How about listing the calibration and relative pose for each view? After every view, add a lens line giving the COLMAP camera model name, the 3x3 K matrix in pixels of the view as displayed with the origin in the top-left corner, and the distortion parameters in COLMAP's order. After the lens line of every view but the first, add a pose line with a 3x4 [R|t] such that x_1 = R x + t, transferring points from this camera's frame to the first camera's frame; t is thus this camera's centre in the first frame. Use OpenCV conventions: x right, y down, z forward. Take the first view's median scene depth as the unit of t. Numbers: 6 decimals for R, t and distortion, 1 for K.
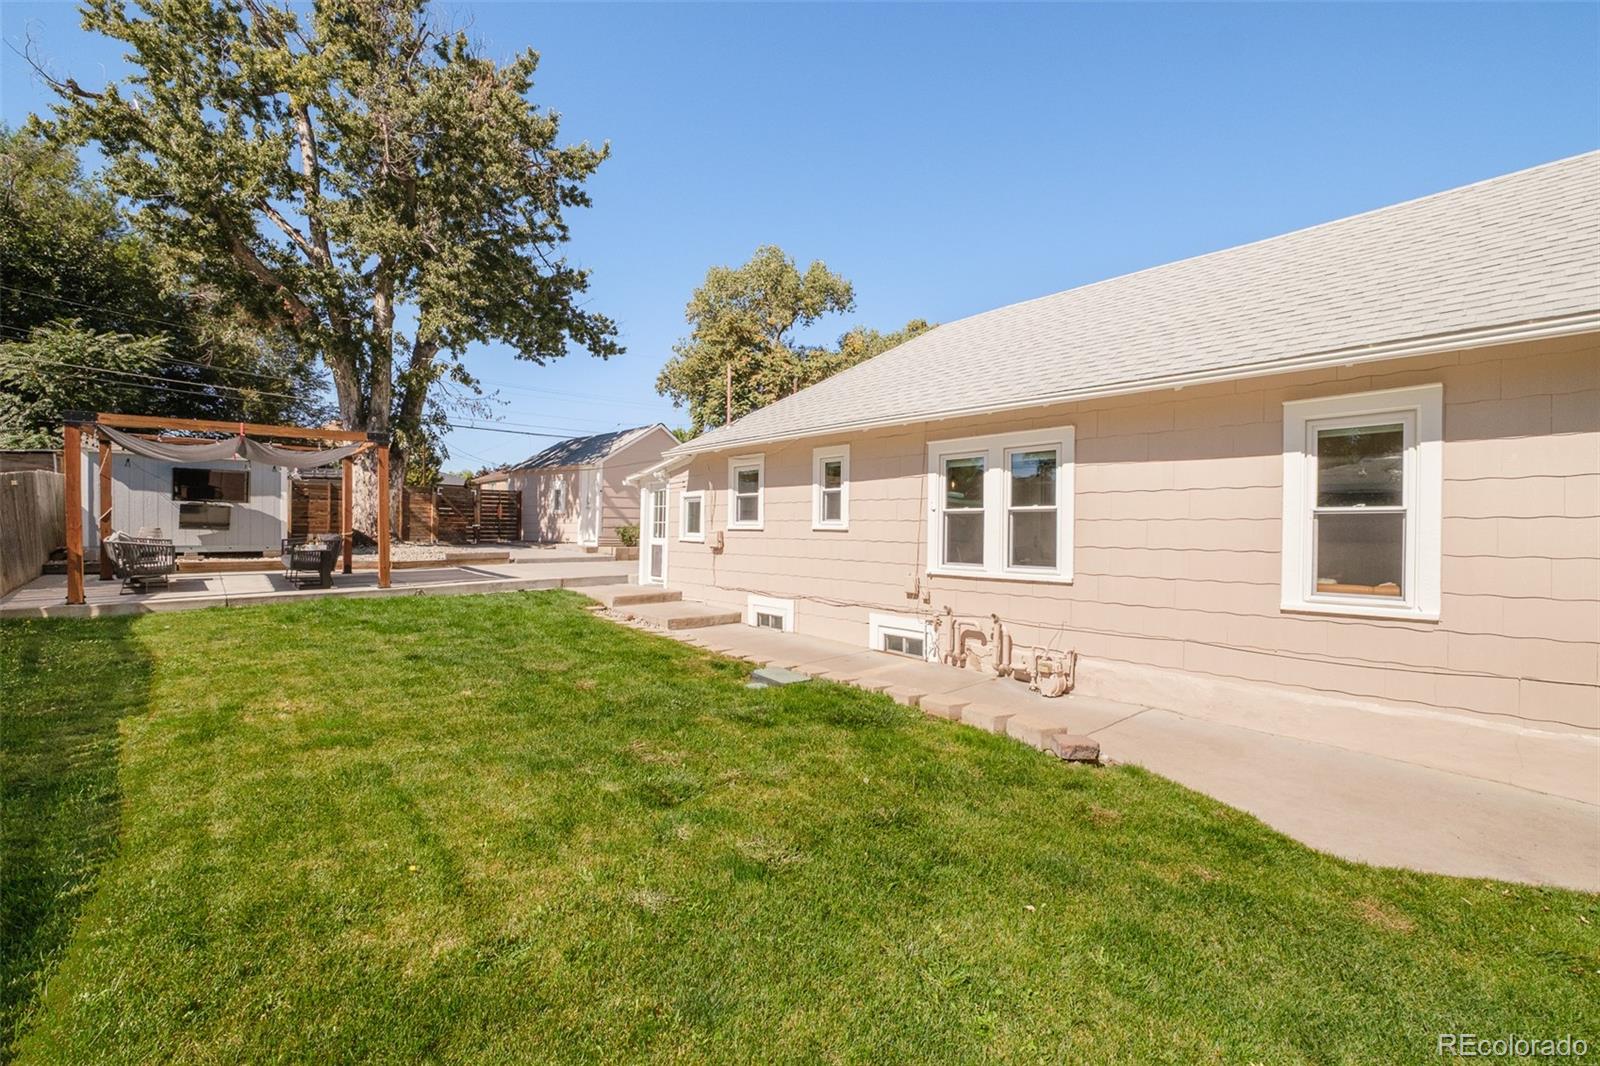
lens RADIAL K [[702.5, 0, 800.0], [0, 702.5, 533.0], [0, 0, 1]] dist [-0.001189, 0.000208]
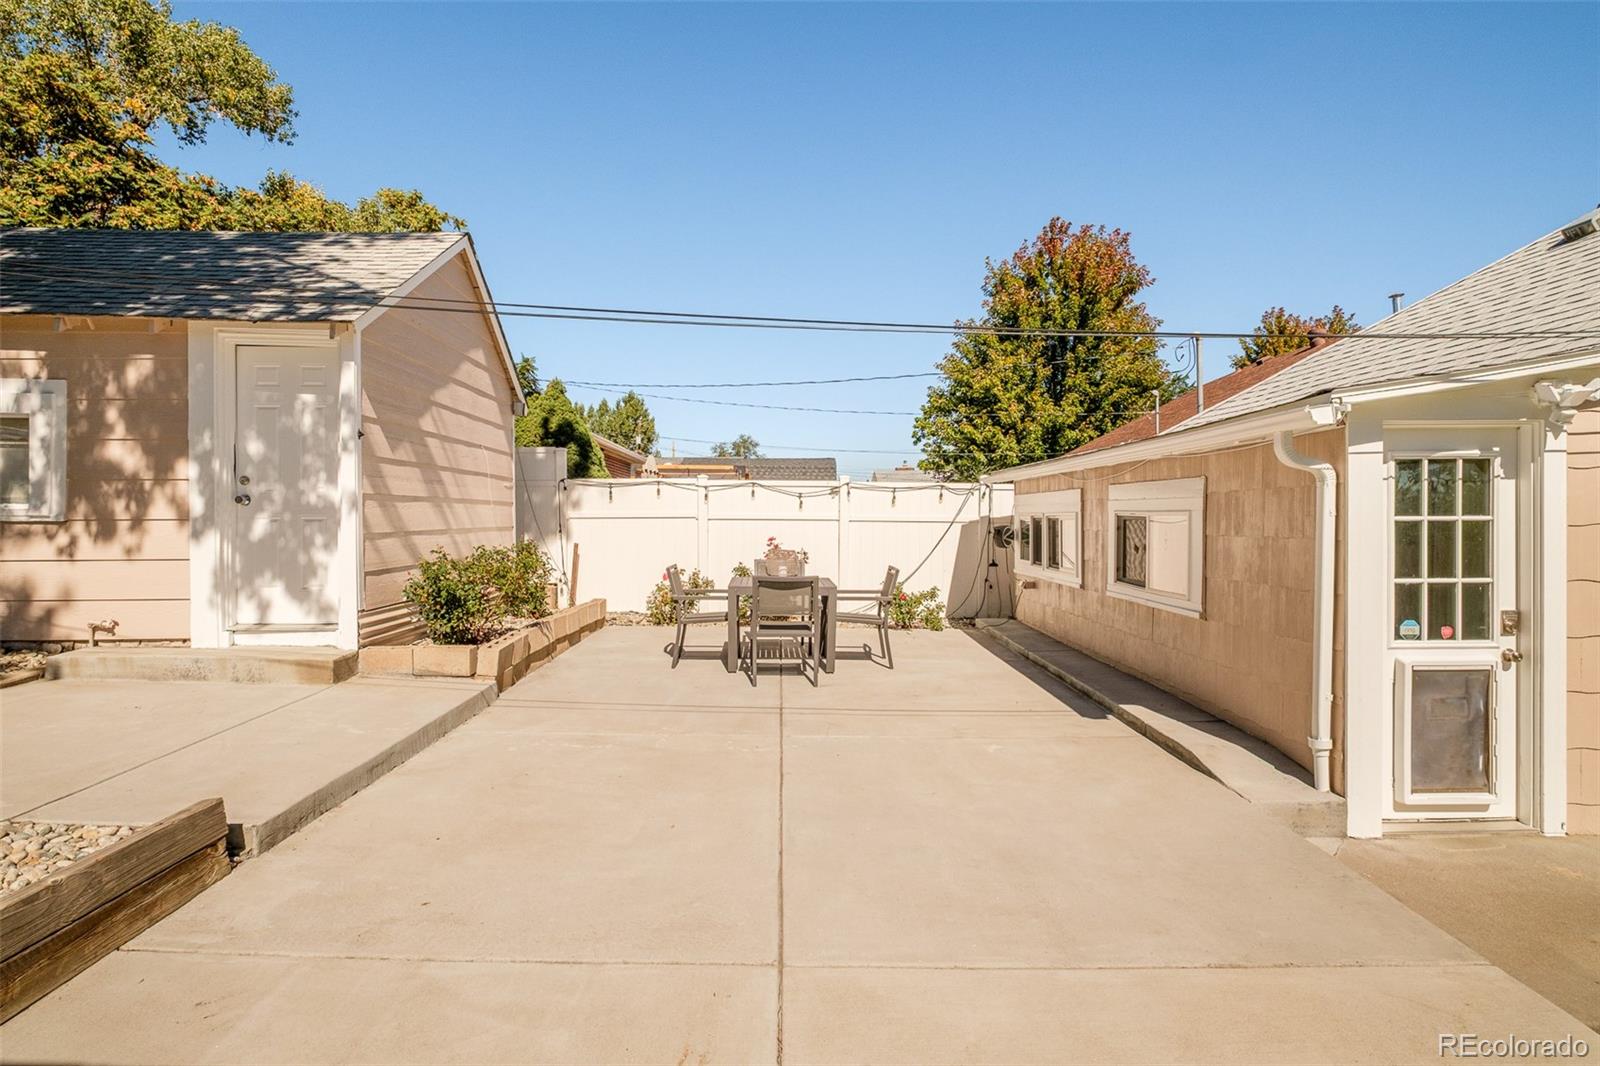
lens RADIAL K [[816.2, 0, 775.5], [0, 816.2, 534.4], [0, 0, 1]] dist [-0.002274, -0.001407]
pose [[0.668073, -0.021696, 0.743779, -0.449686], [0.008244, 0.999729, 0.021757, -0.030982], [-0.744050, -0.008403, 0.668071, 0.756407]]
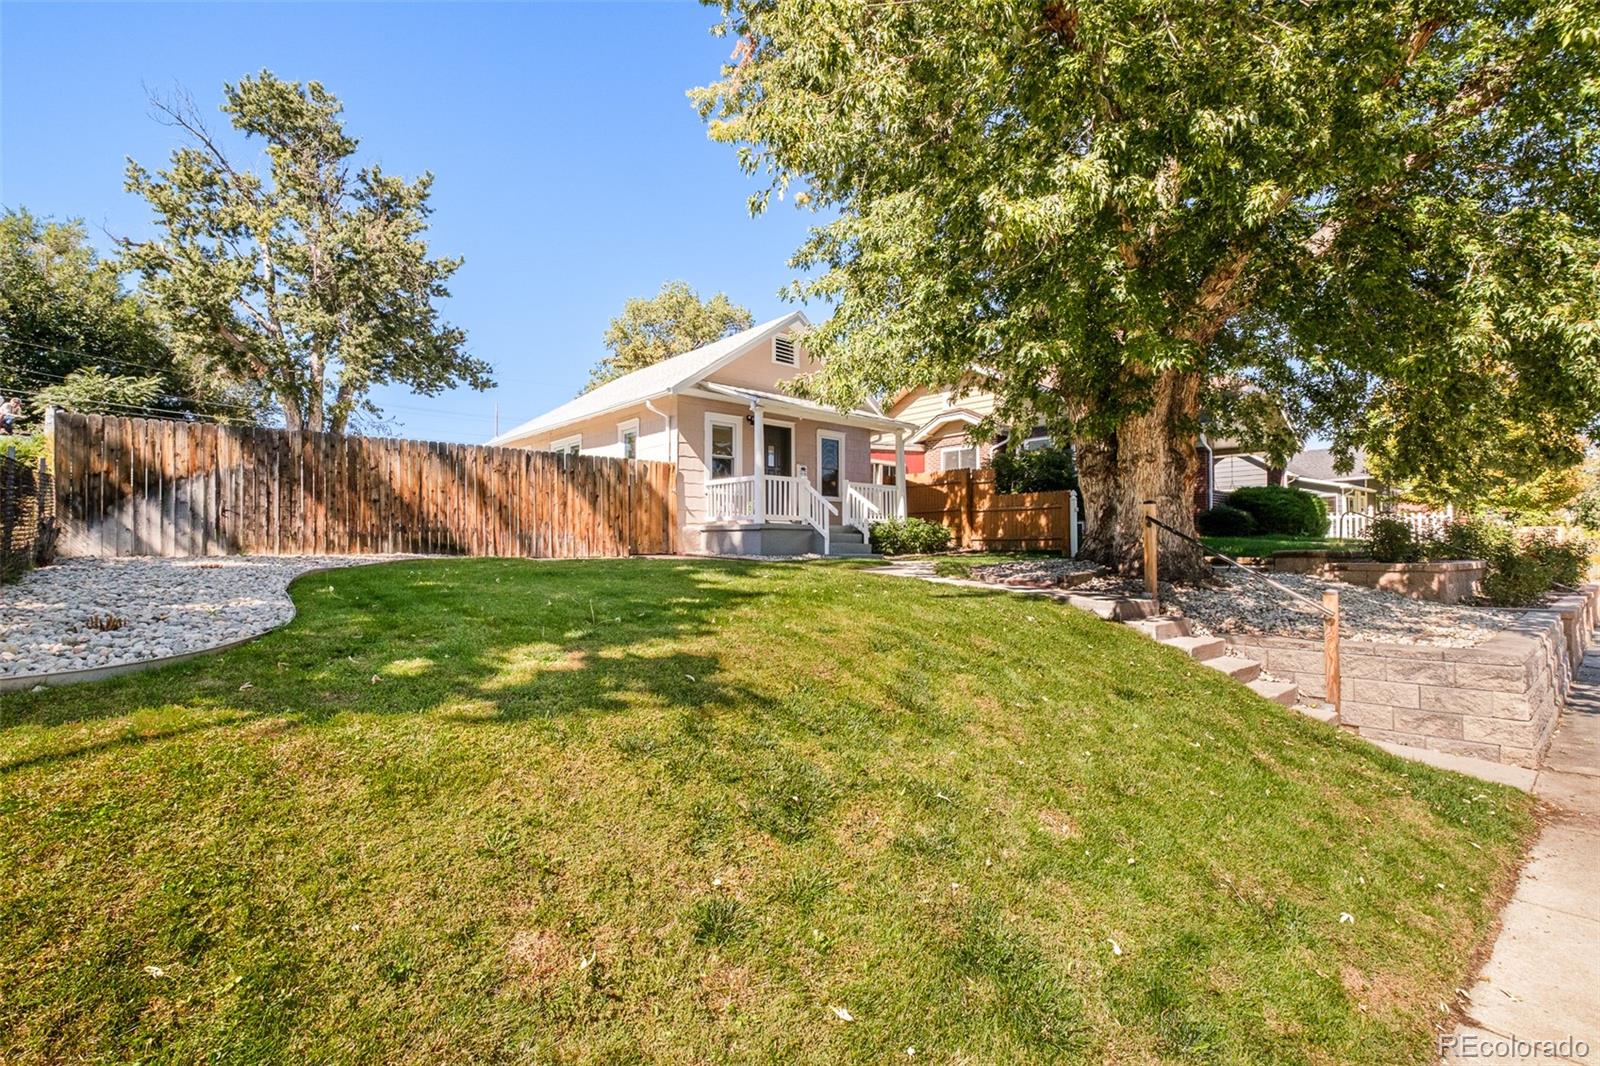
lens RADIAL K [[761.4, 0, 800.0], [0, 761.4, 533.0], [0, 0, 1]] dist [-0.000236, -0.000371]
pose [[0.999900, -0.014150, -0.000538, 0.458690], [0.014128, 0.999463, -0.029553, 0.111307], [0.000956, 0.029543, 0.999563, -0.648416]]
